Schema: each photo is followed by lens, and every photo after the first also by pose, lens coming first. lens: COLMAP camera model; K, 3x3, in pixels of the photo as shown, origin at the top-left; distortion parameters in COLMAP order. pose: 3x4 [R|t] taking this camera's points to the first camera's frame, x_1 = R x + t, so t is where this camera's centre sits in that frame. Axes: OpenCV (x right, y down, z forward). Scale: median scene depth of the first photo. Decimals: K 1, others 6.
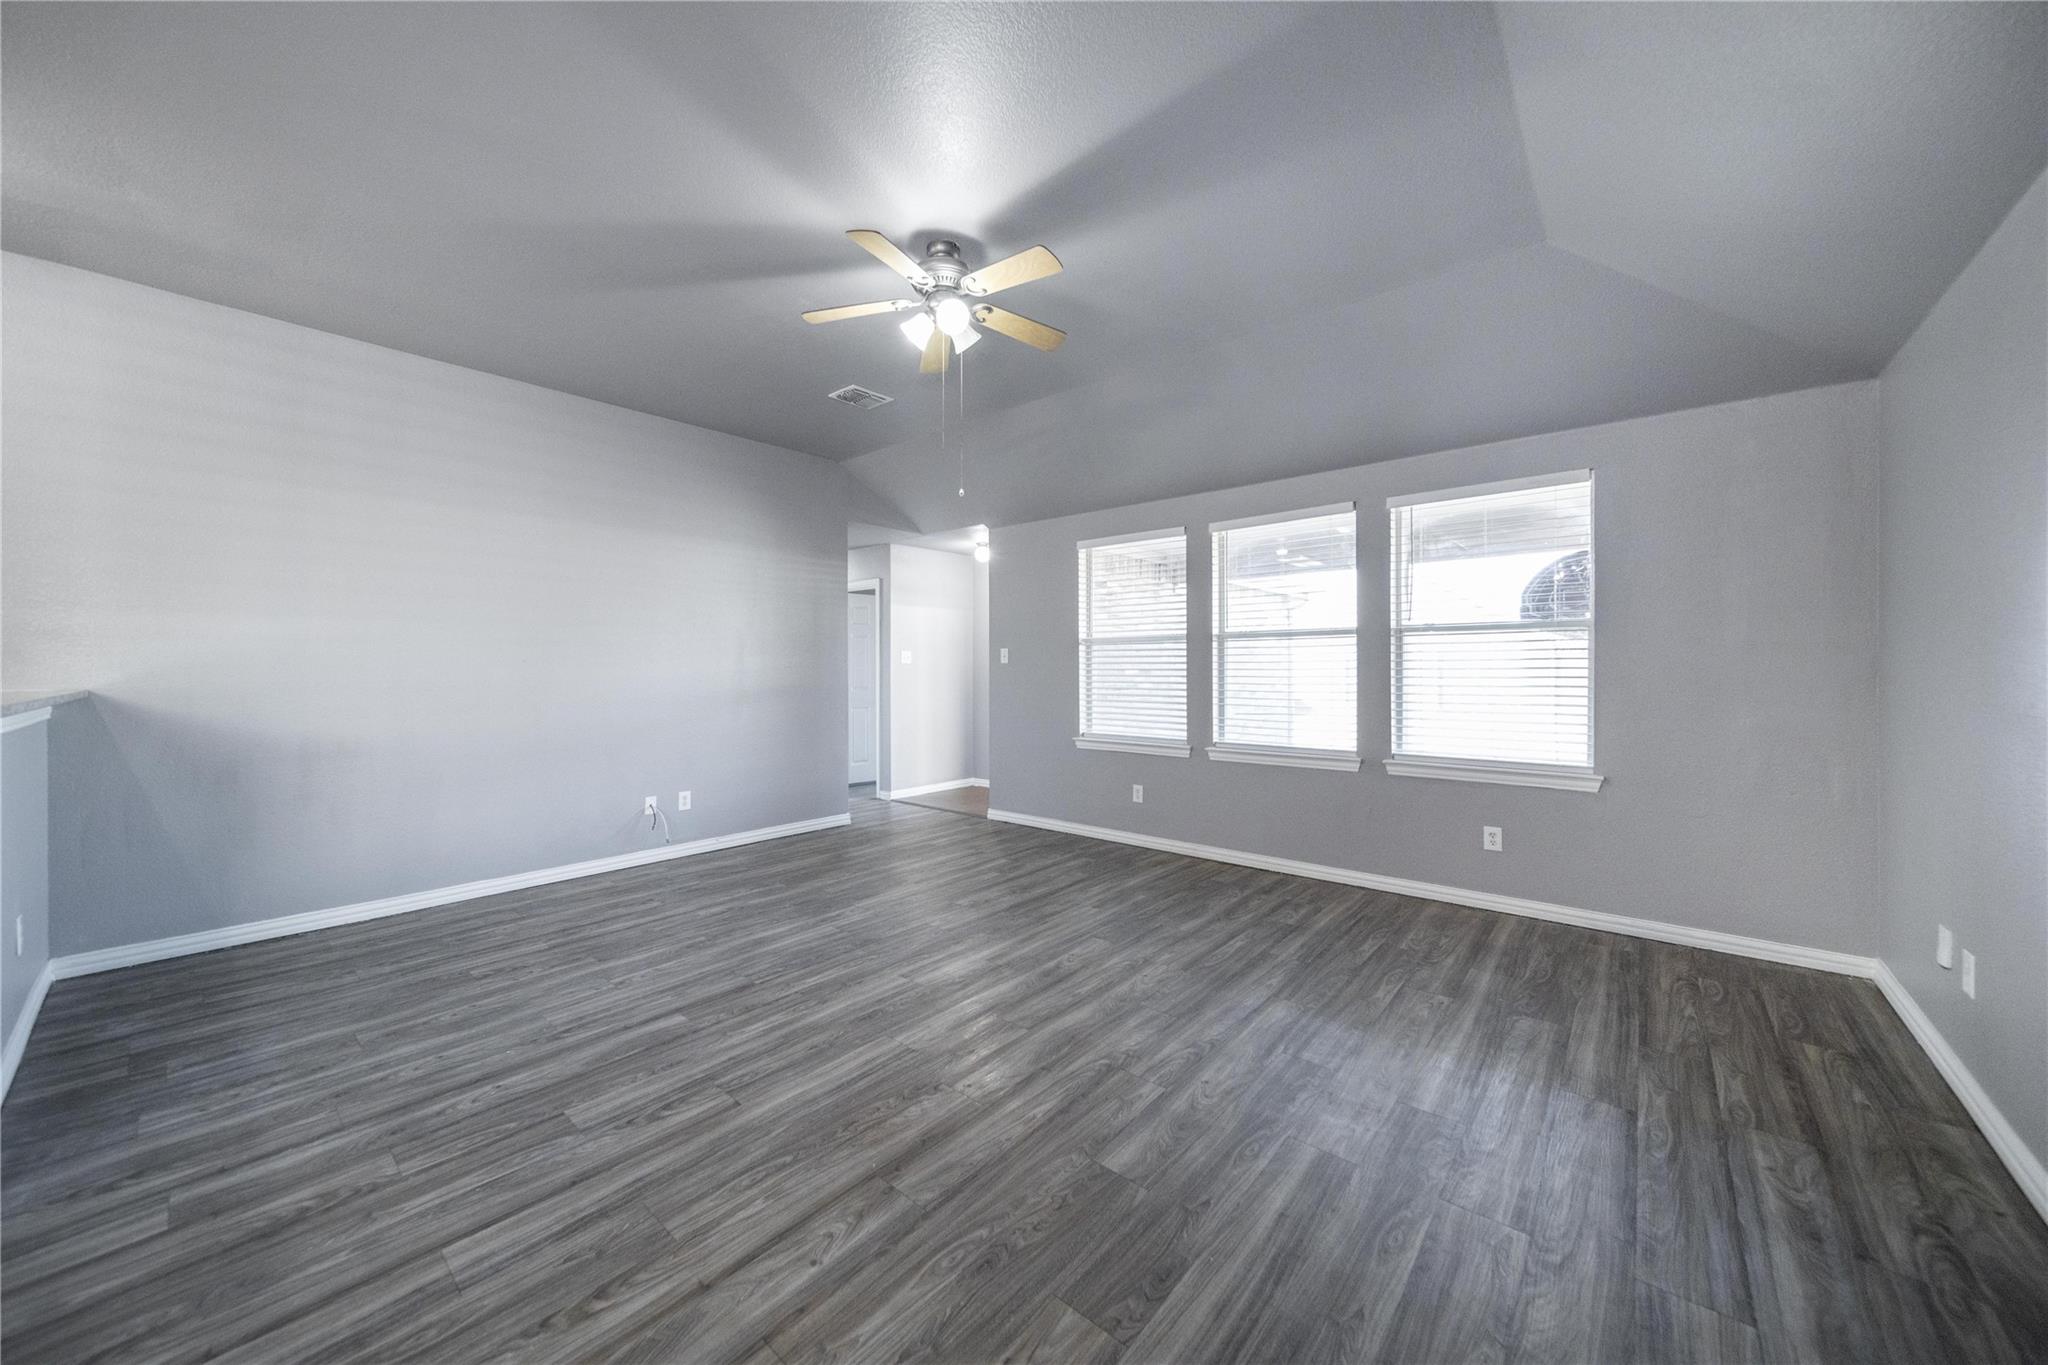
lens RADIAL K [[735.5, 0, 1021.0], [0, 735.5, 676.9], [0, 0, 1]] dist [0.001229, 0.000018]
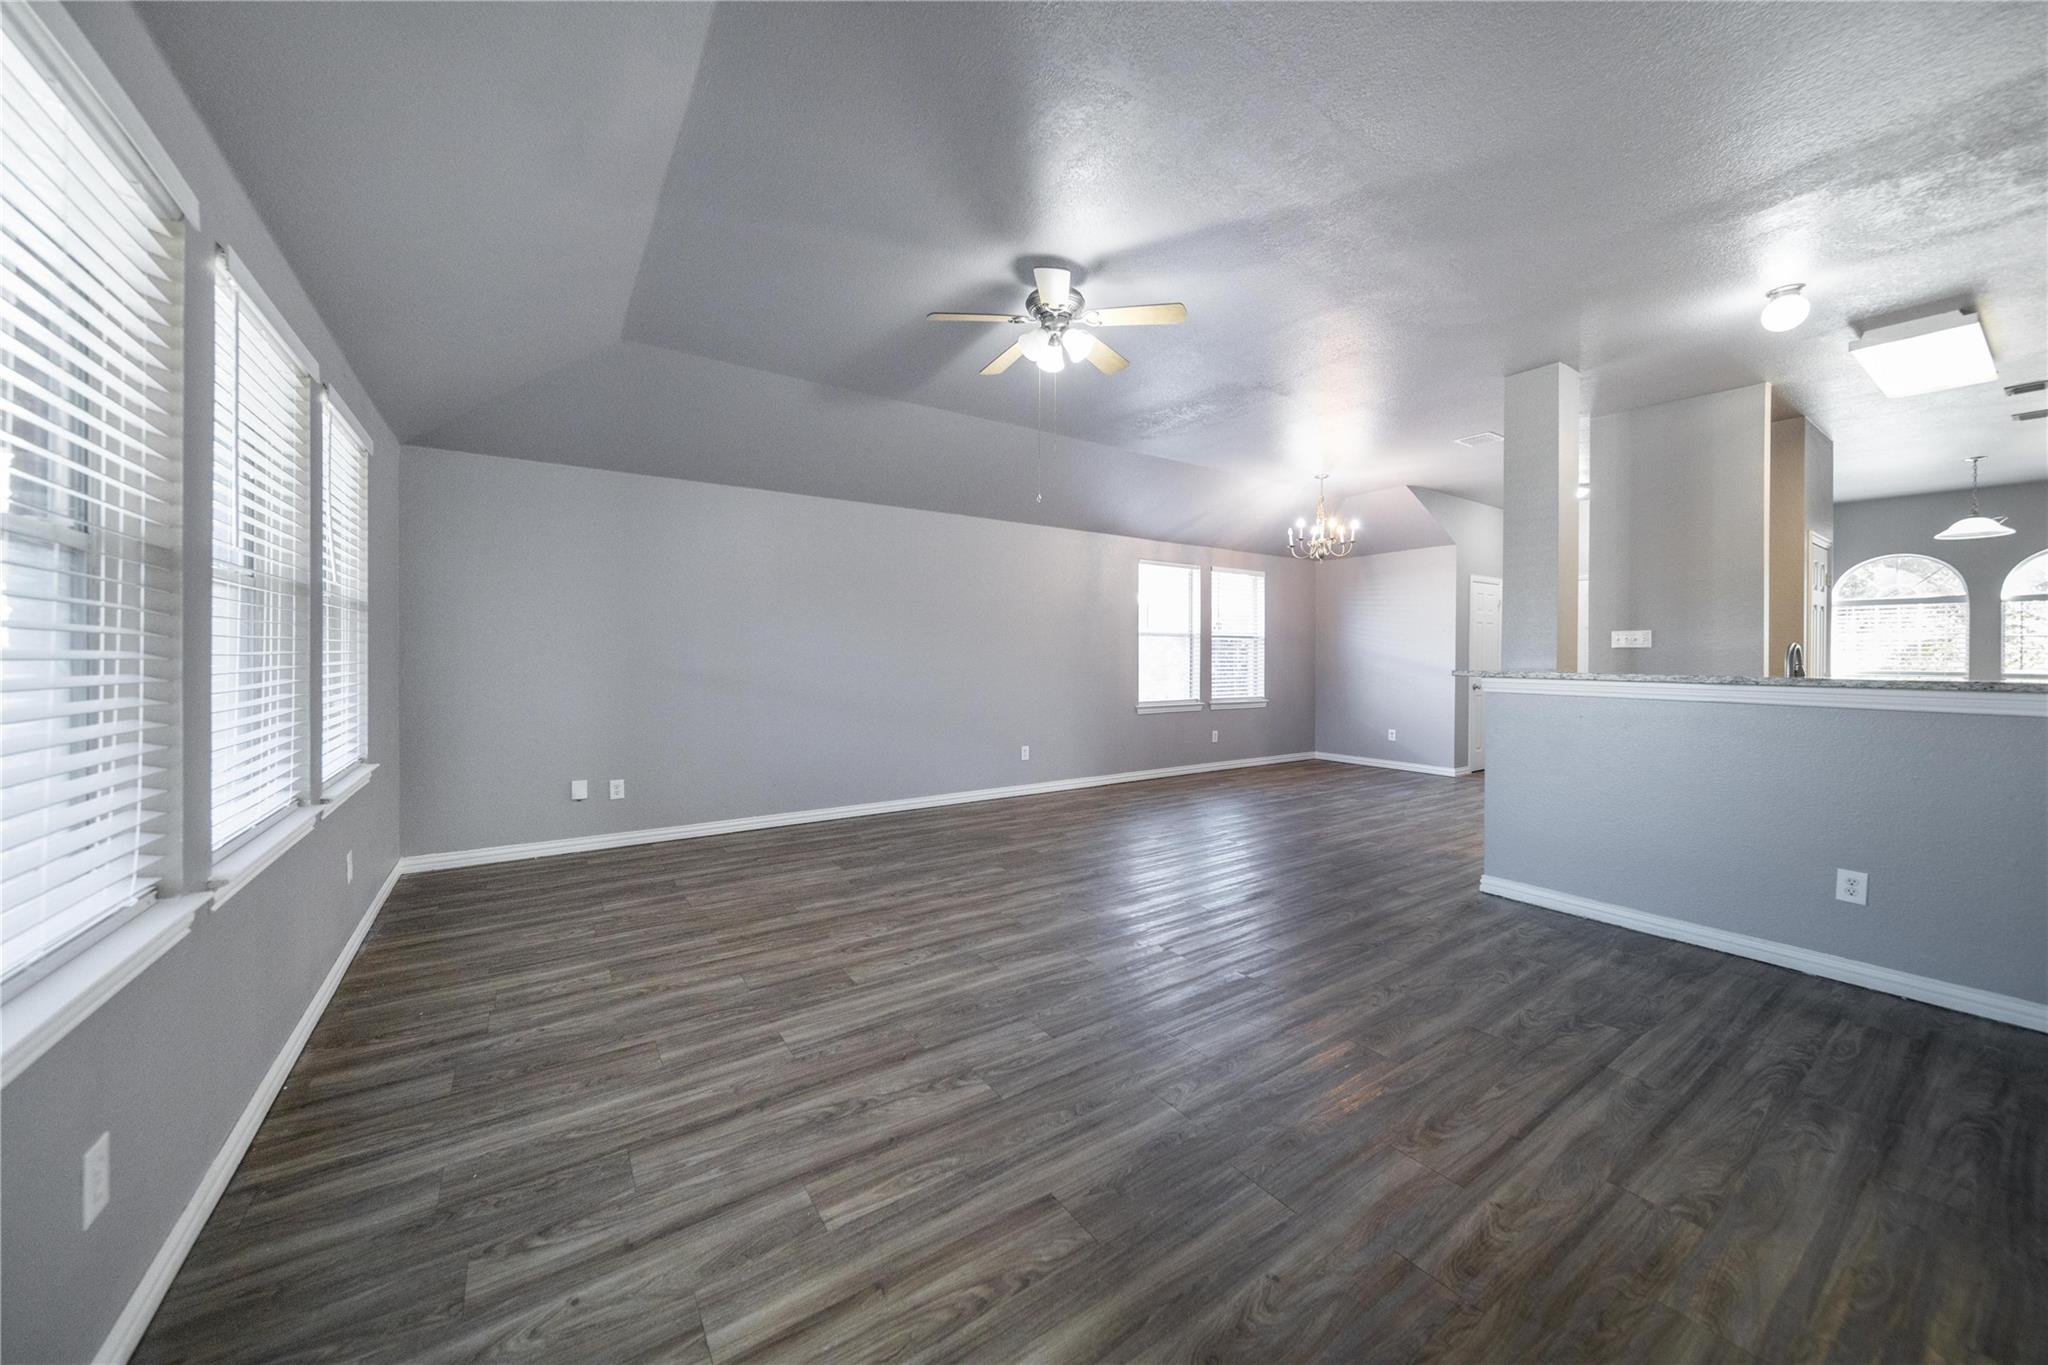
lens RADIAL K [[735.5, 0, 1021.2], [0, 735.5, 662.9], [0, 0, 1]] dist [0.001229, 0.000018]
pose [[-0.966609, -0.004368, 0.256219, -0.236048], [0.001581, 0.999734, 0.023010, -0.015443], [-0.256252, 0.022647, -0.966345, 1.434581]]
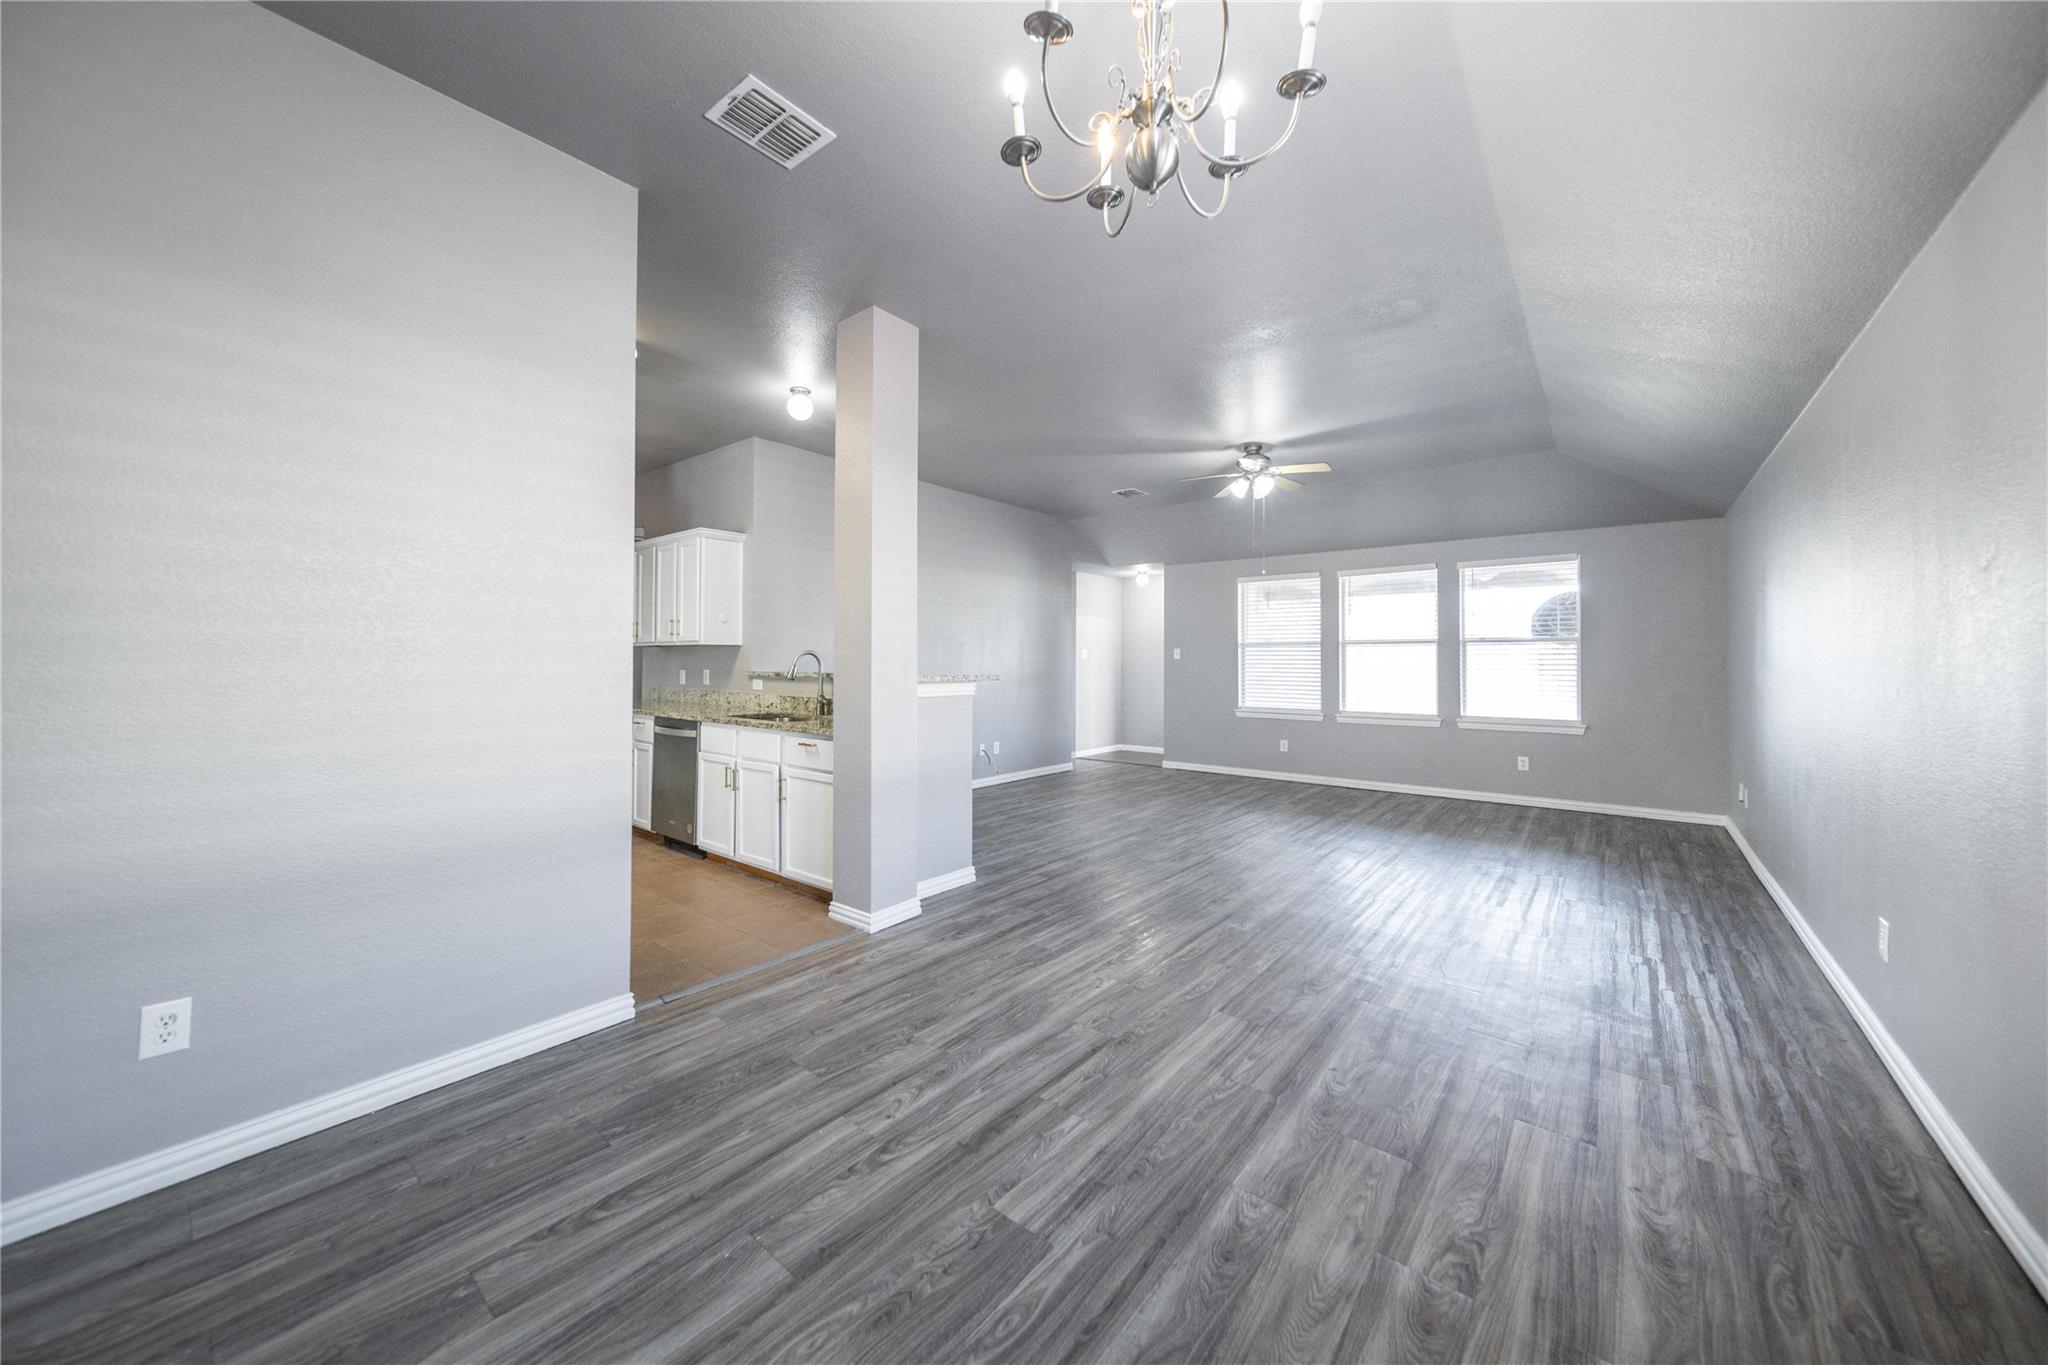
lens RADIAL K [[735.5, 0, 1027.0], [0, 735.5, 662.0], [0, 0, 1]] dist [0.001229, 0.000018]
pose [[0.999267, 0.008765, 0.037263, -0.531598], [-0.008225, 0.999859, -0.014617, 0.015273], [-0.037385, 0.014300, 0.999199, -0.618595]]
